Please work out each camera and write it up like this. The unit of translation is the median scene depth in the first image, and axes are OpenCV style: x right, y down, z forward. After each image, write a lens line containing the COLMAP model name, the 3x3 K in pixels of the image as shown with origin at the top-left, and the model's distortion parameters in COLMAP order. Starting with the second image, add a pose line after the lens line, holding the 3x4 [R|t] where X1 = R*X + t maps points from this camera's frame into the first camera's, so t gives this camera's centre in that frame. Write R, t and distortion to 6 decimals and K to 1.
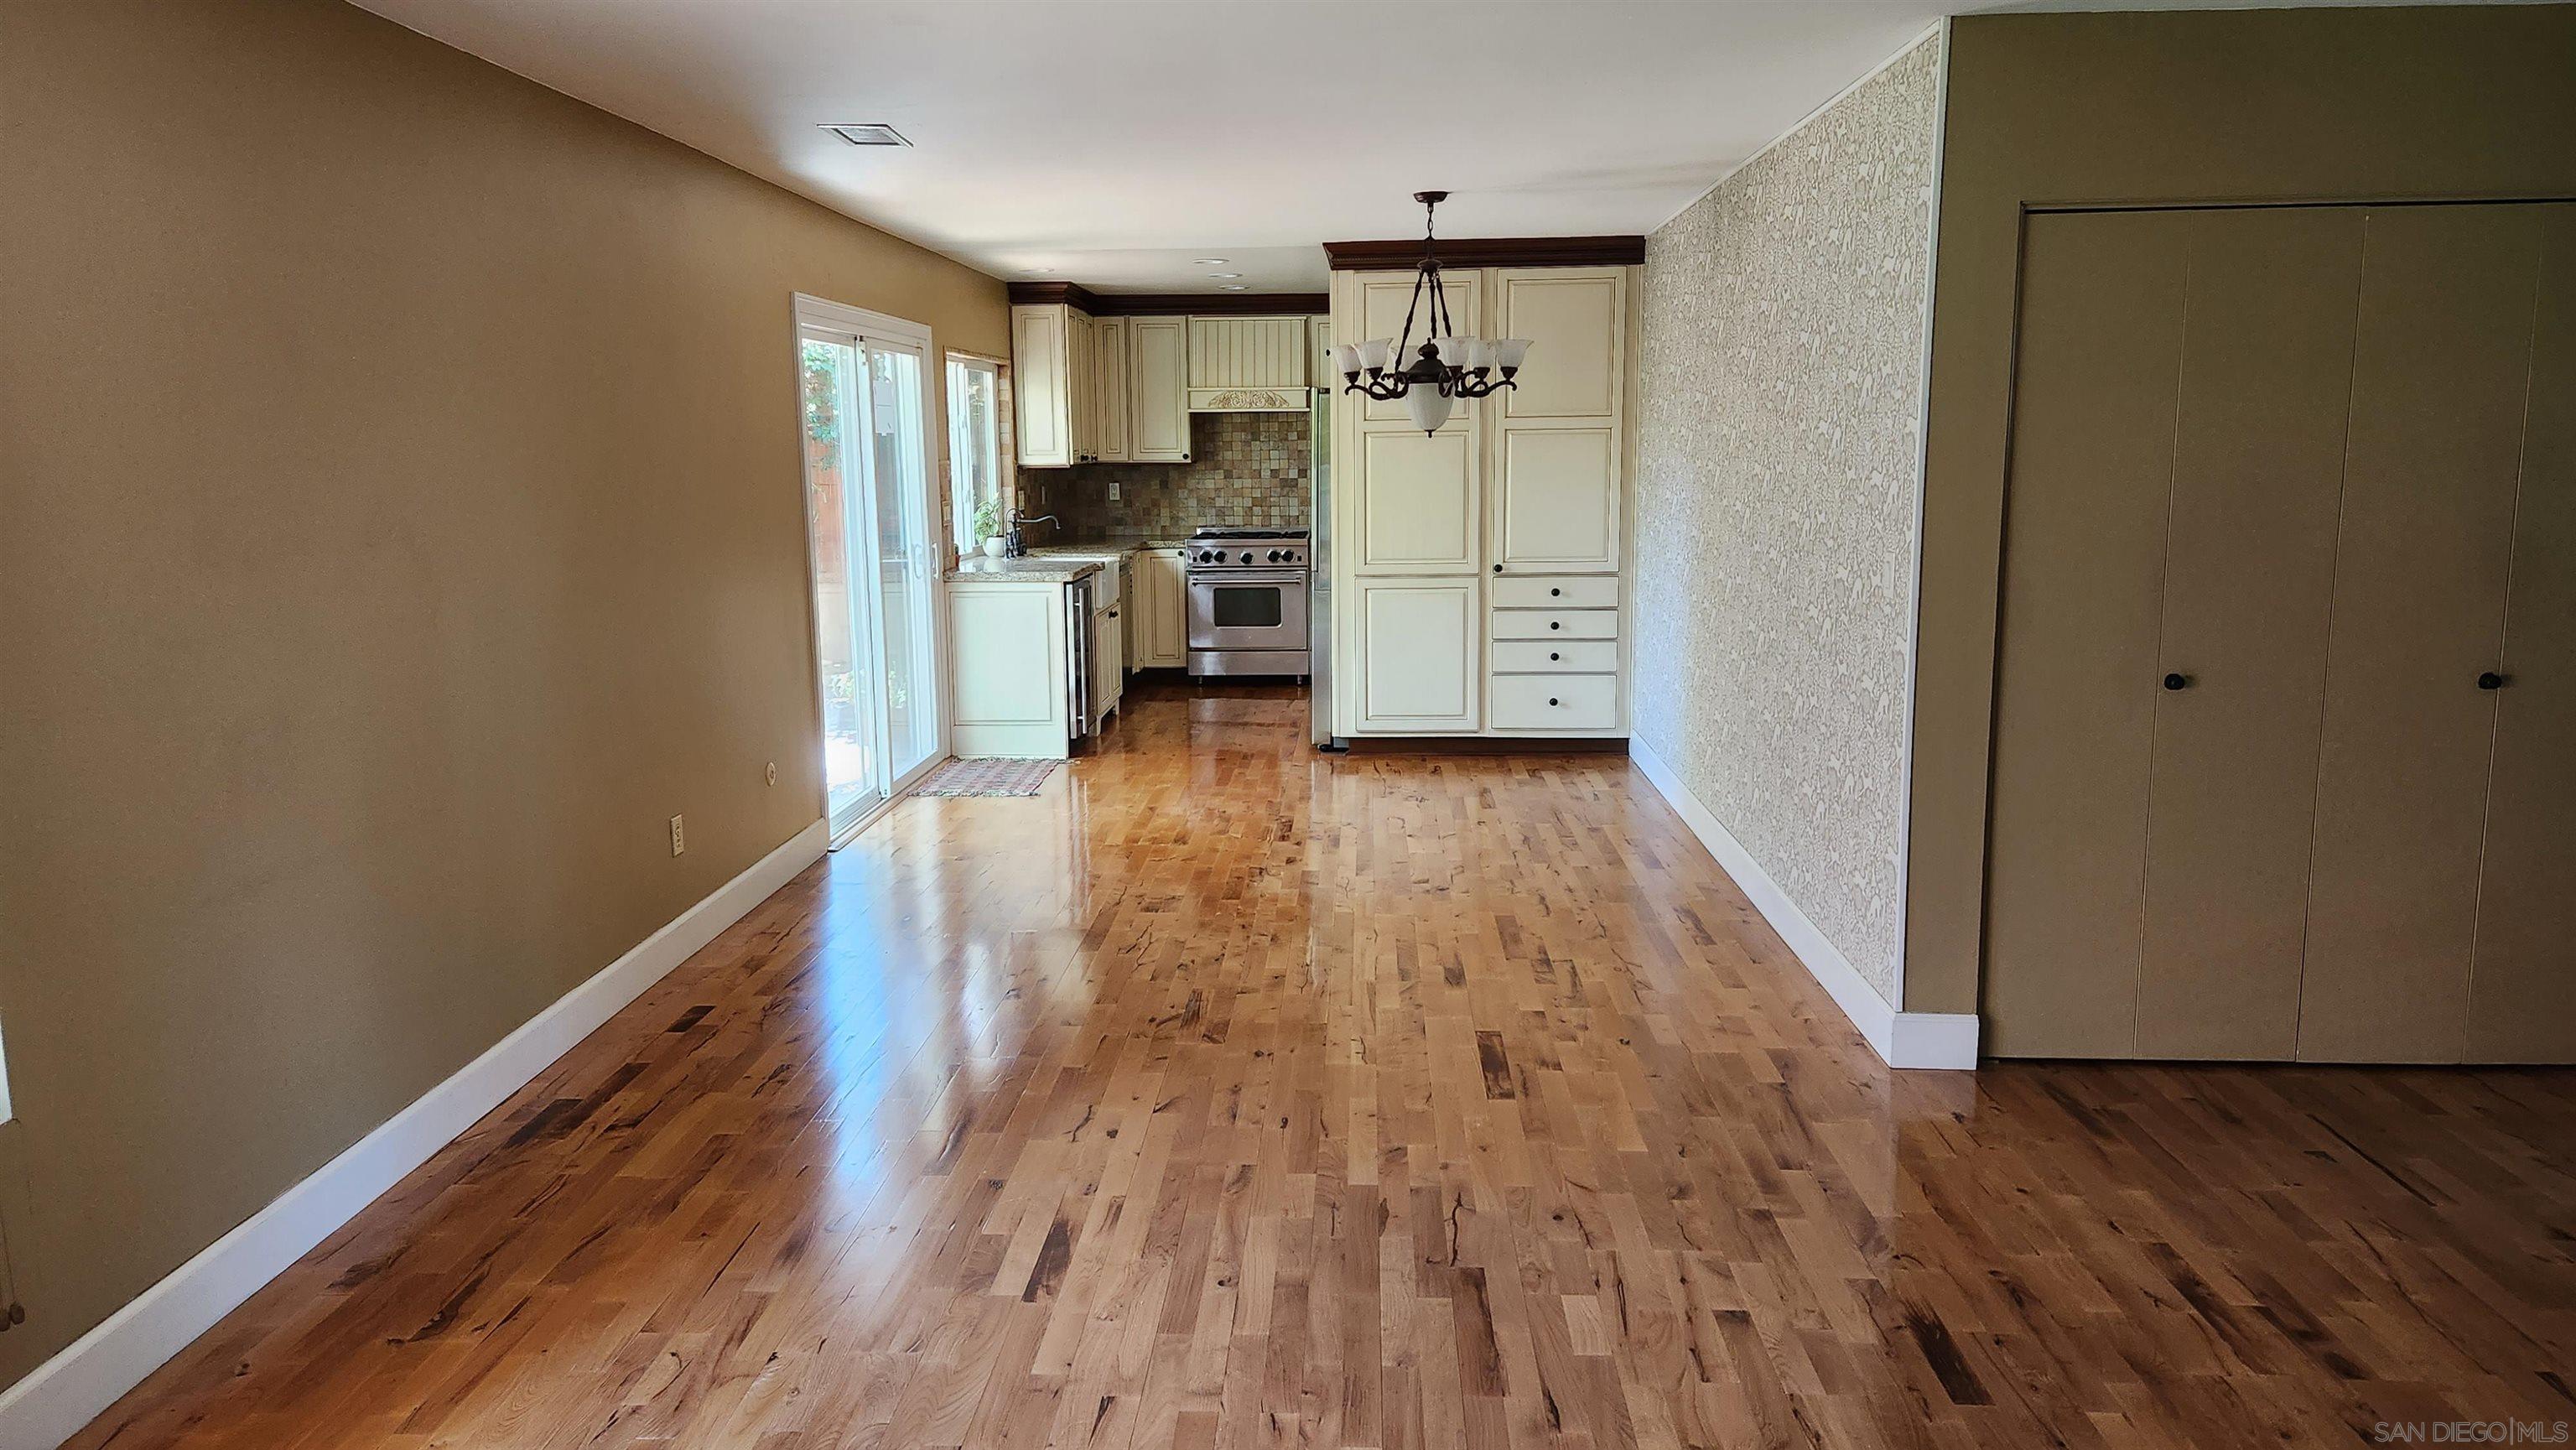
lens RADIAL K [[1694.2, 0, 1300.1], [0, 1694.2, 687.5], [0, 0, 1]] dist [0.102416, -0.111917]
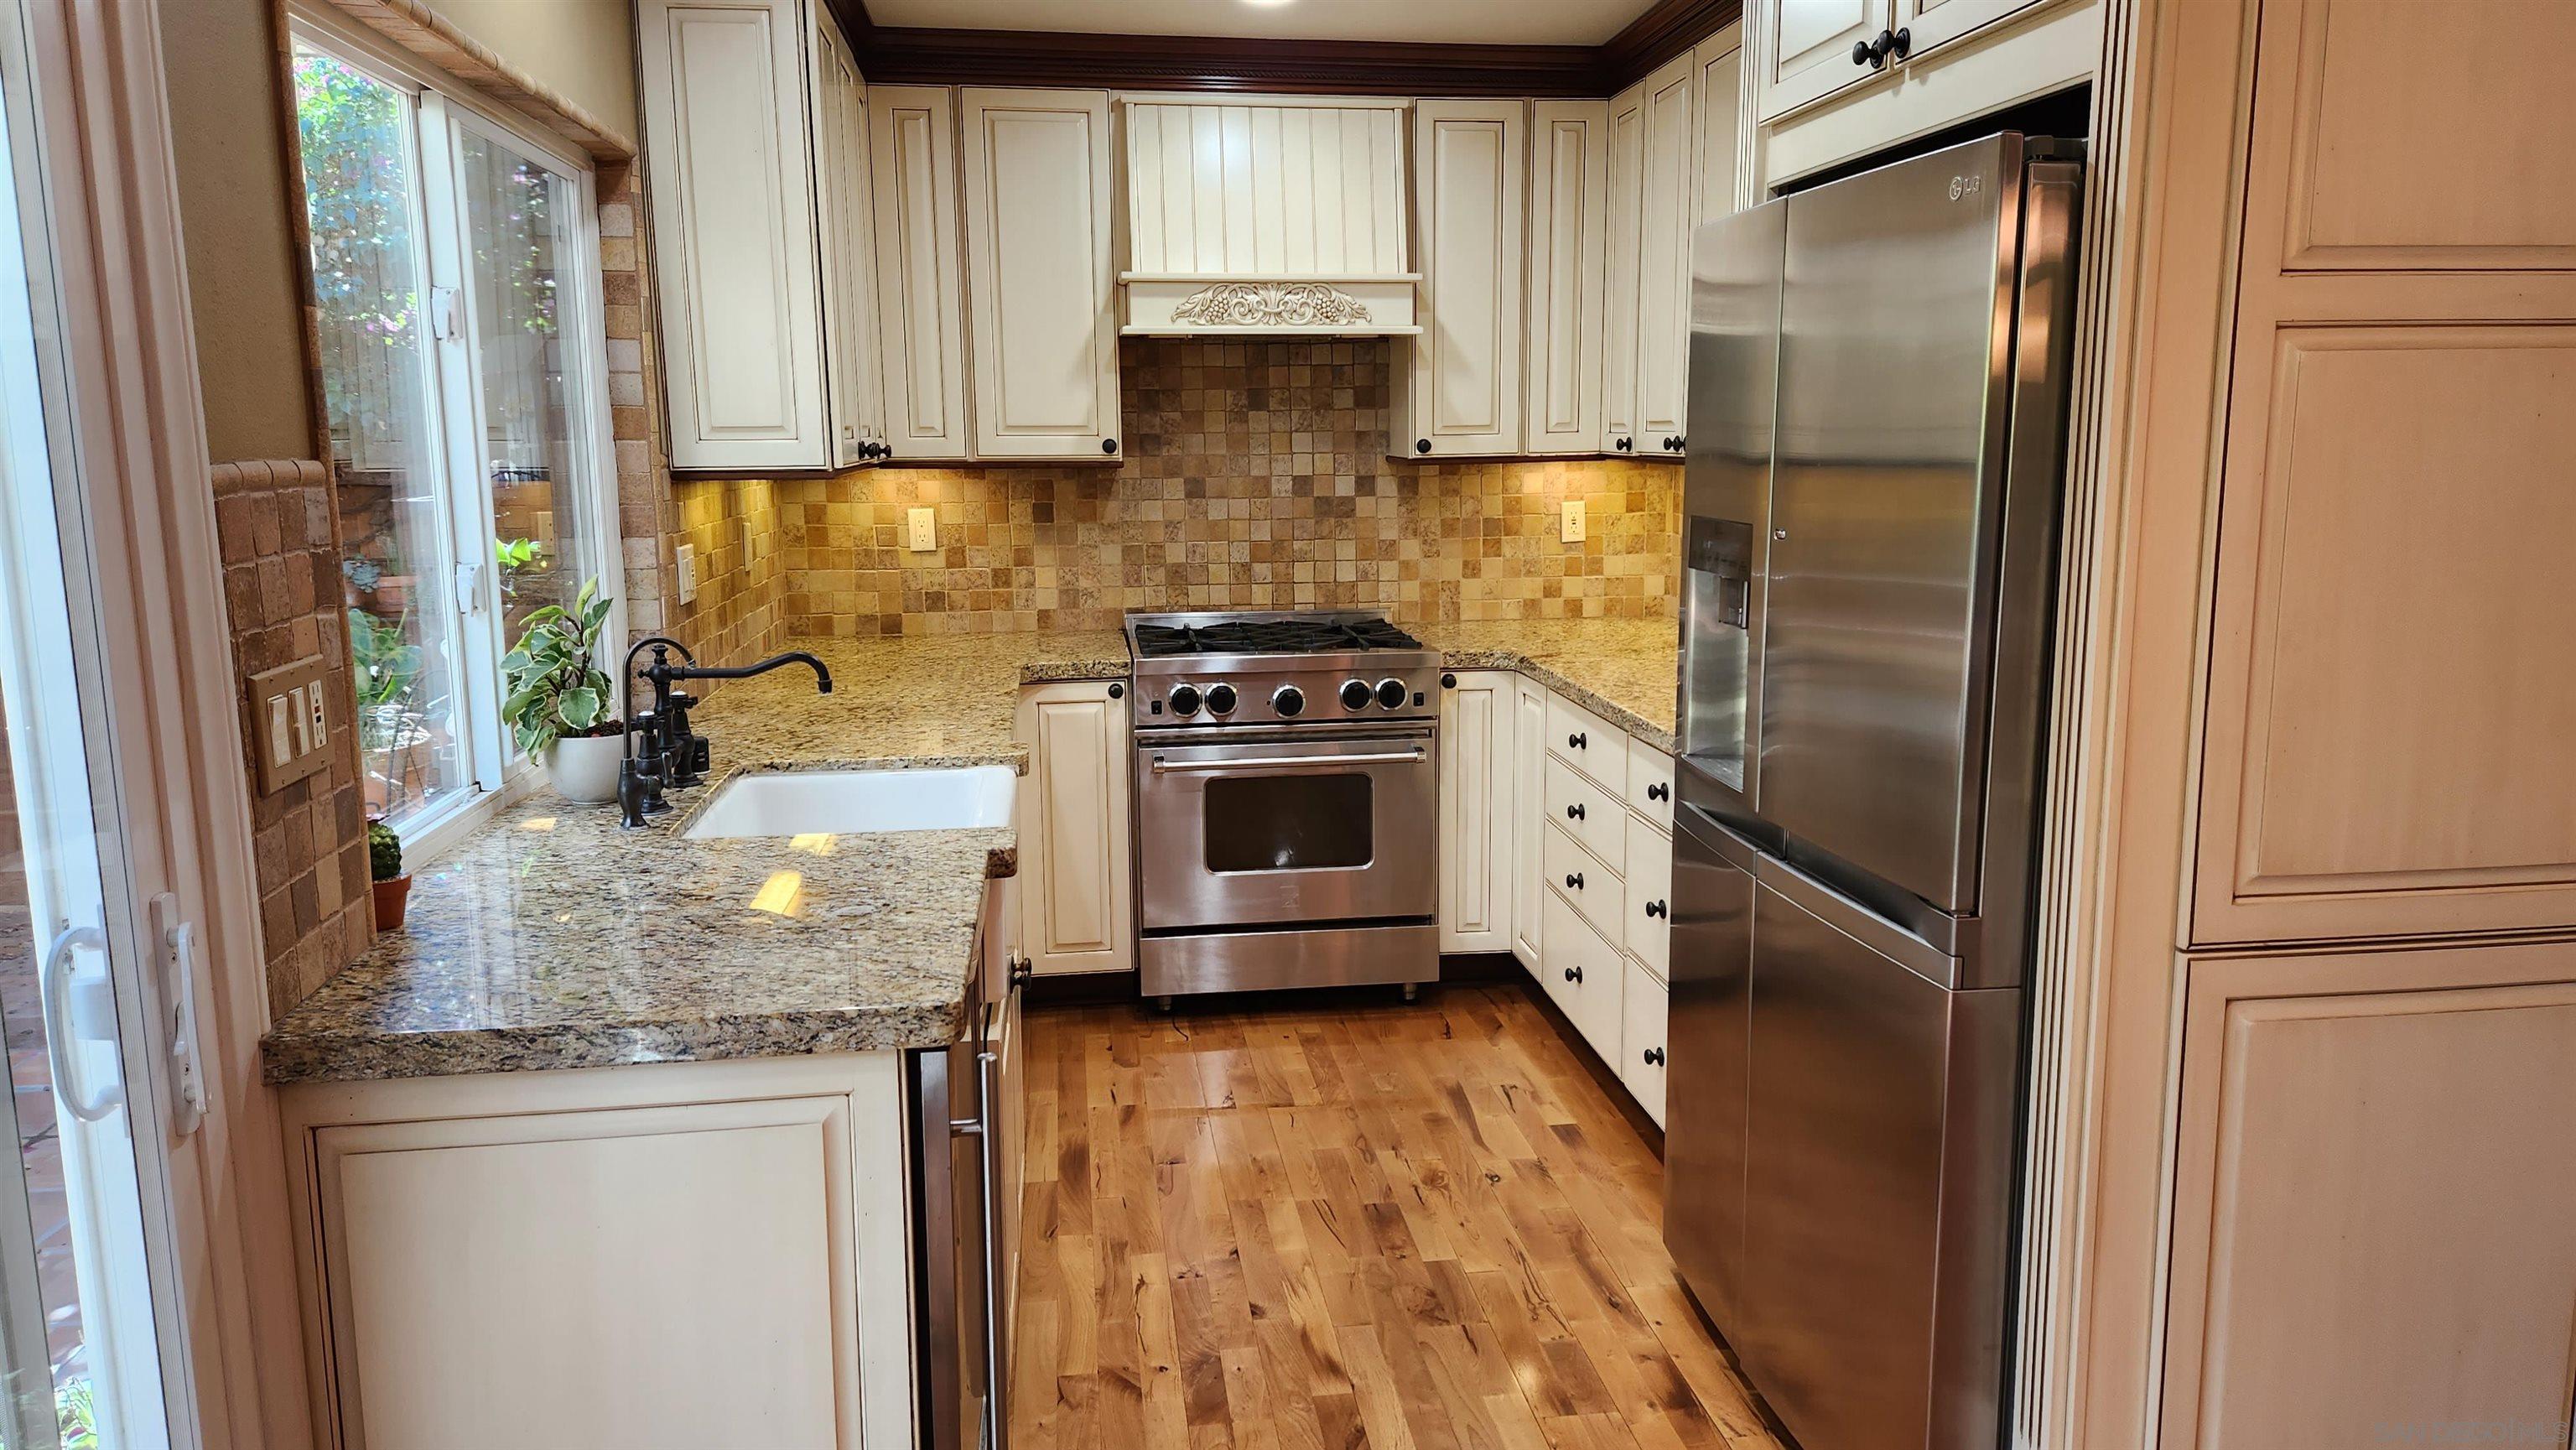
lens RADIAL K [[1694.2, 0, 1300.1], [0, 1694.2, 687.5], [0, 0, 1]] dist [0.102416, -0.111917]
pose [[0.983972, -0.024846, 0.176585, -0.143114], [0.024177, 0.999690, 0.005941, -0.118239], [-0.176678, -0.001576, 0.984267, 0.878000]]
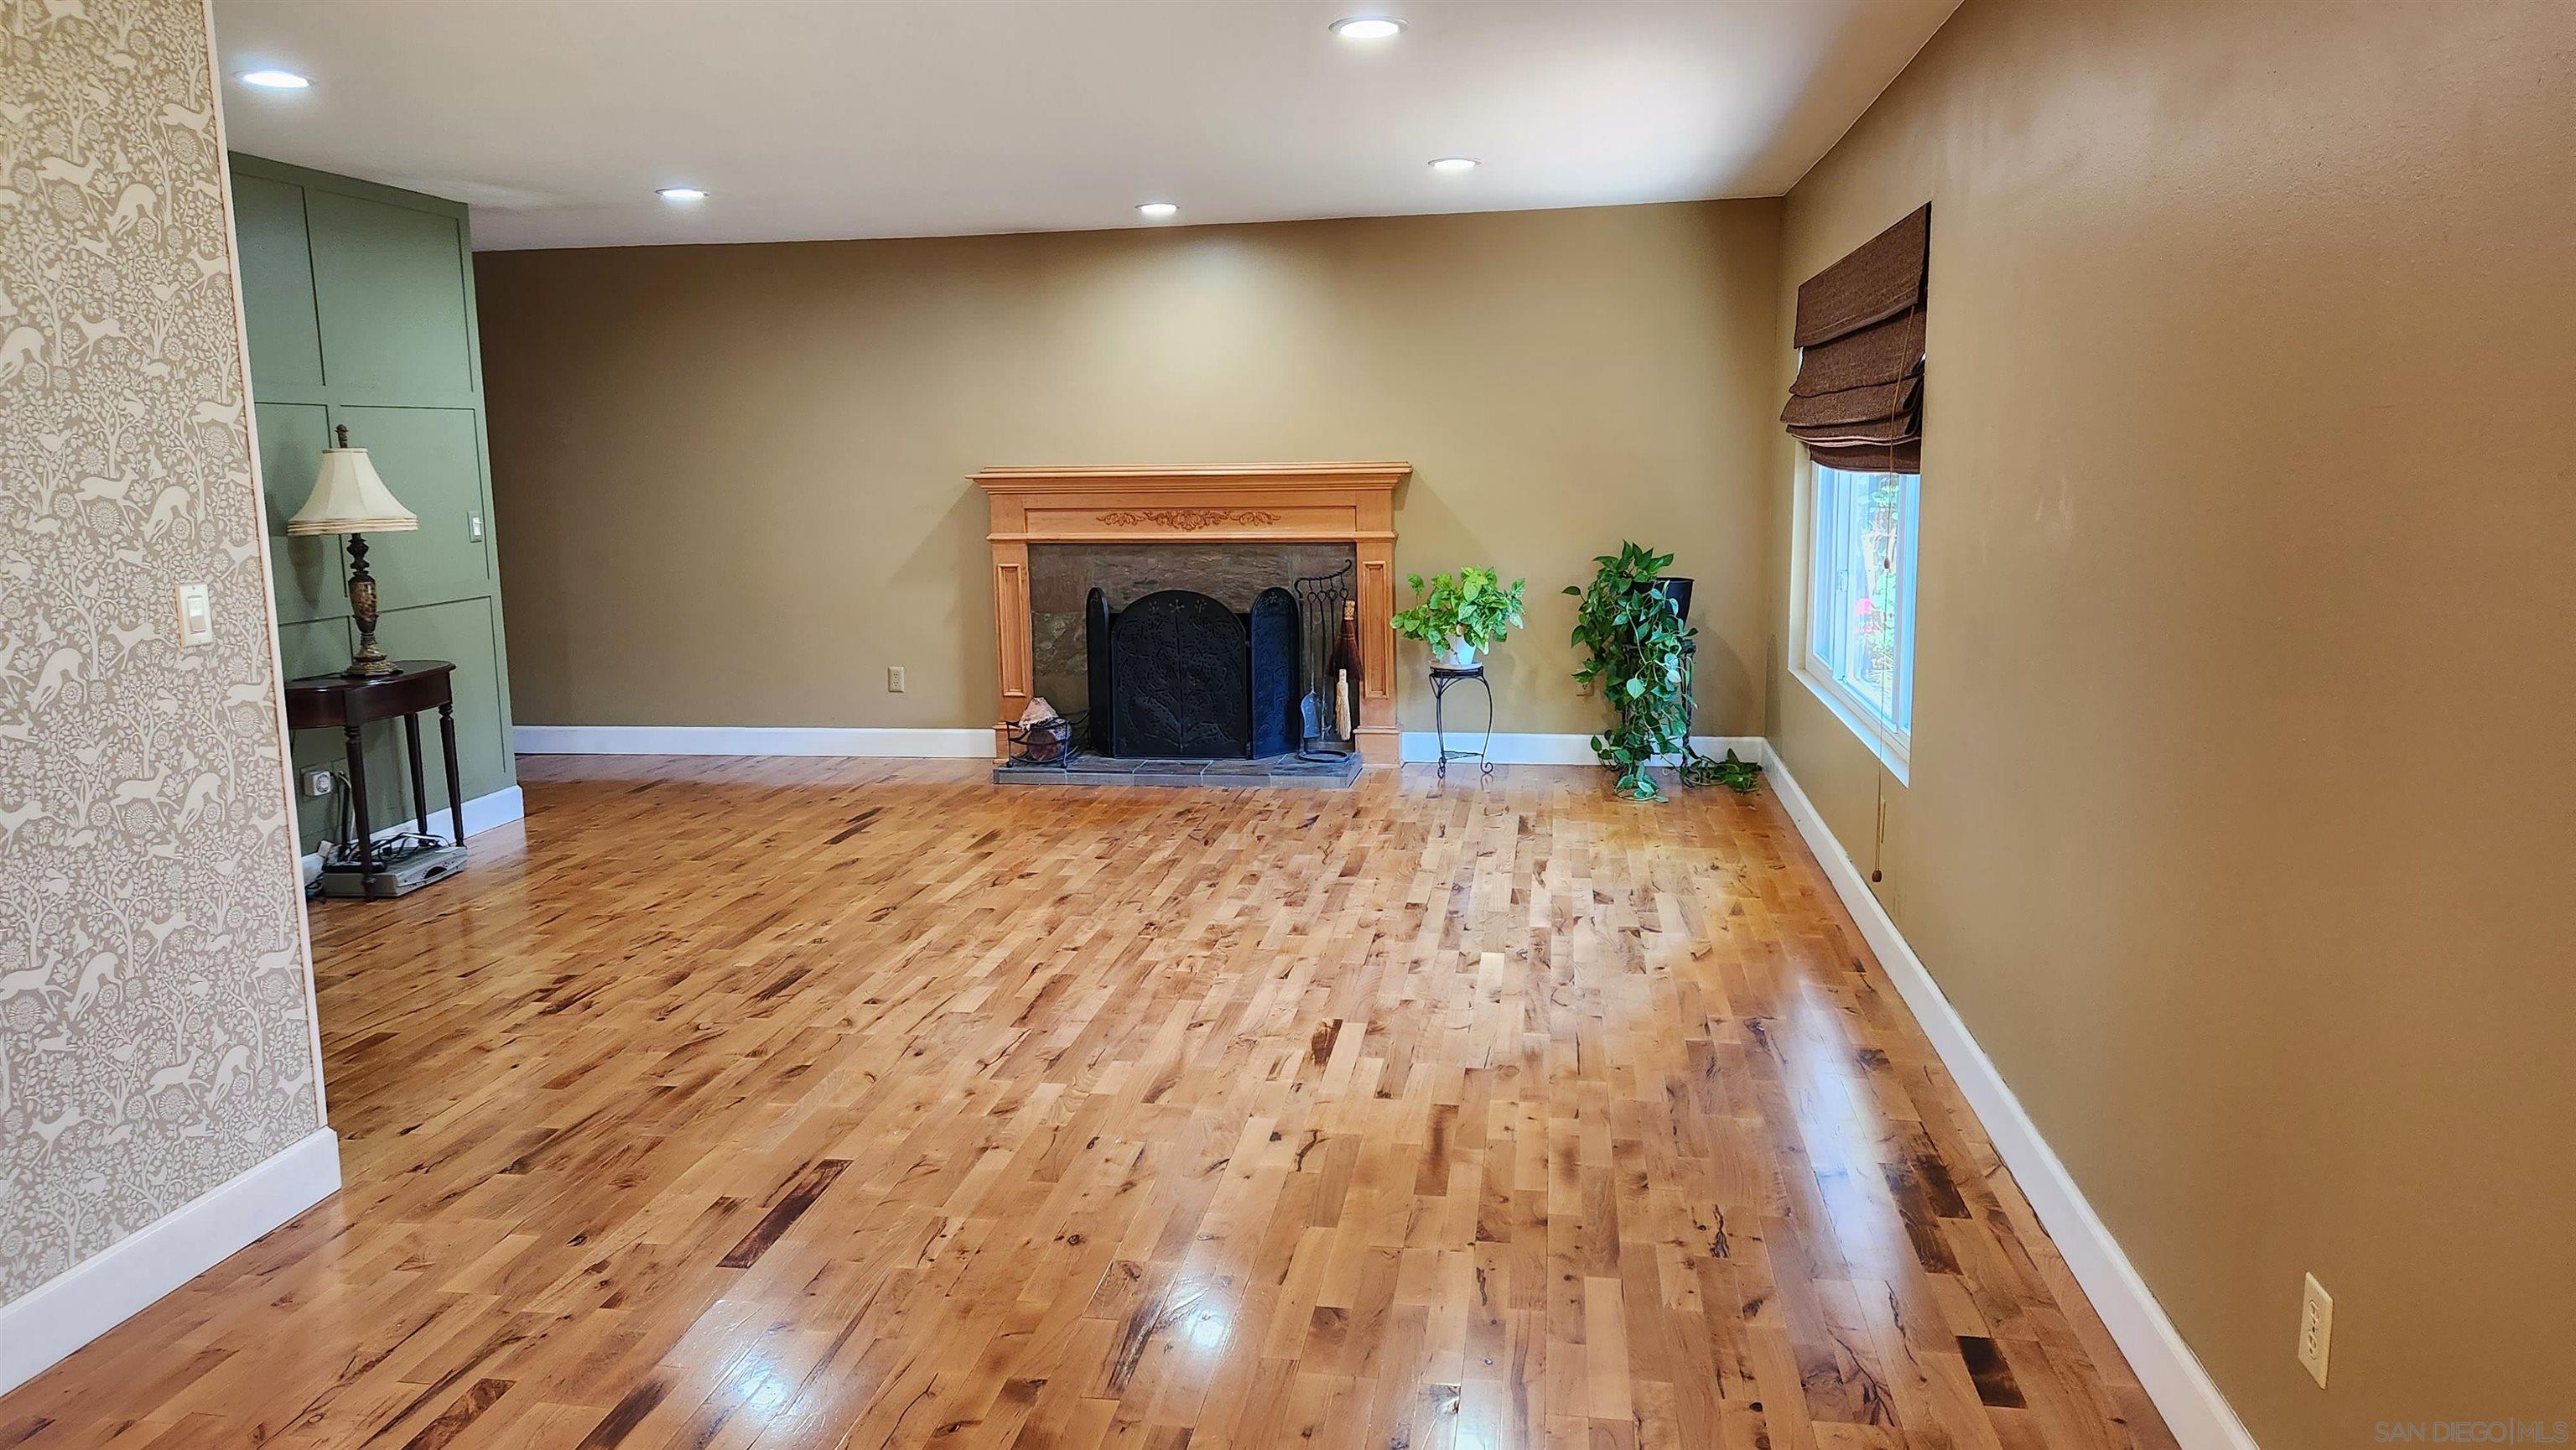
lens RADIAL K [[1694.2, 0, 1300.1], [0, 1694.2, 687.5], [0, 0, 1]] dist [0.102416, -0.111917]
pose [[-0.993566, 0.013503, 0.112447, -0.123056], [0.044863, 0.958573, 0.281291, -0.129150], [-0.103991, 0.284526, -0.953012, 0.962394]]
